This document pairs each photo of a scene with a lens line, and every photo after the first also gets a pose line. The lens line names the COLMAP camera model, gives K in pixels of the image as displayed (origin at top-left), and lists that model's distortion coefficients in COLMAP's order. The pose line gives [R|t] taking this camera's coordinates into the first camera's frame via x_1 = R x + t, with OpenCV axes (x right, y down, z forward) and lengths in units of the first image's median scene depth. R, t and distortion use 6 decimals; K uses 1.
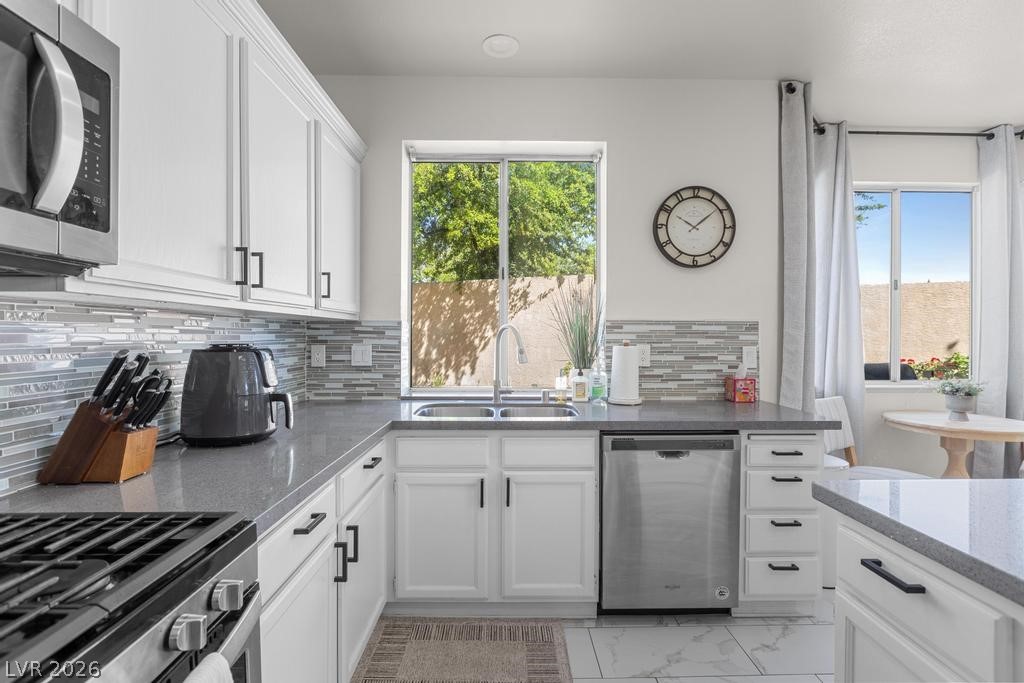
lens RADIAL K [[471.5, 0, 514.8], [0, 471.5, 338.1], [0, 0, 1]] dist [-0.001607, -0.000254]
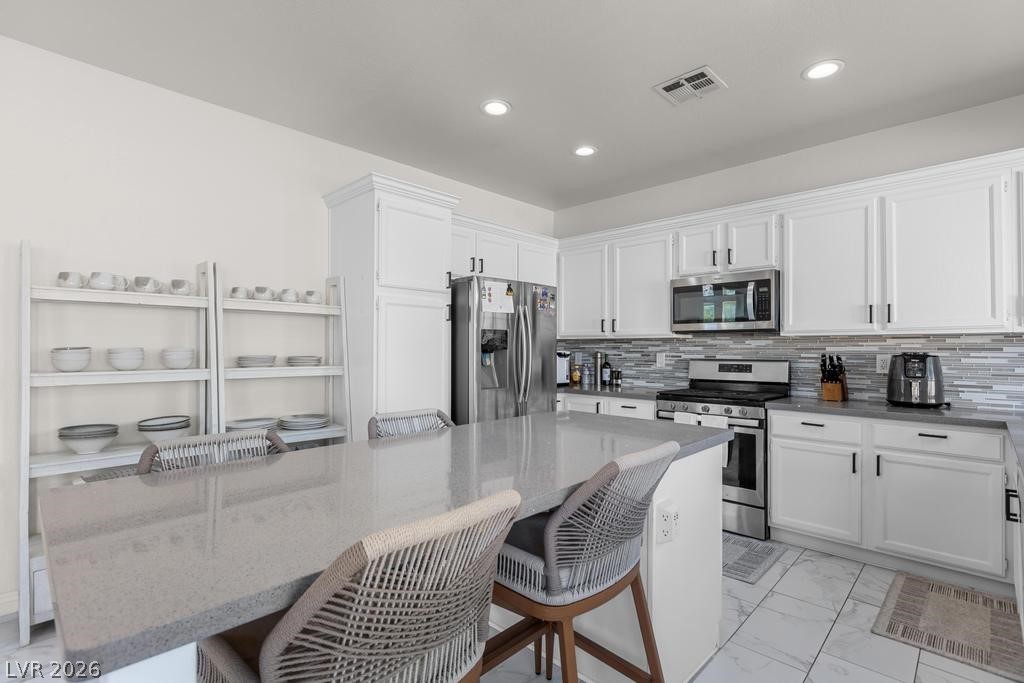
lens RADIAL K [[484.7, 0, 512.0], [0, 484.7, 341.5], [0, 0, 1]] dist [0.002302, 0.000327]
pose [[-0.710863, -0.010615, -0.703250, 1.053818], [-0.006138, 0.999942, -0.008888, -0.001366], [0.703303, -0.002001, -0.710887, 0.742573]]
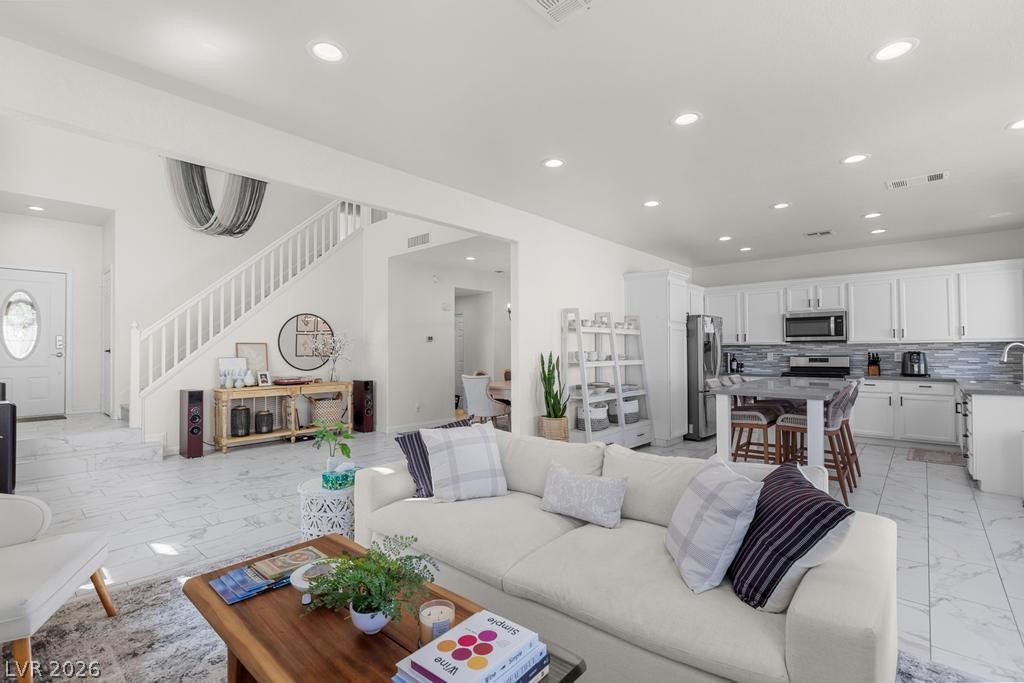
lens RADIAL K [[470.6, 0, 505.7], [0, 470.6, 341.5], [0, 0, 1]] dist [-0.001750, -0.000753]
pose [[-0.682436, -0.012630, -0.730836, 2.693375], [-0.000587, 0.999860, -0.016731, 0.000120], [0.730945, -0.010989, -0.682348, 0.711515]]
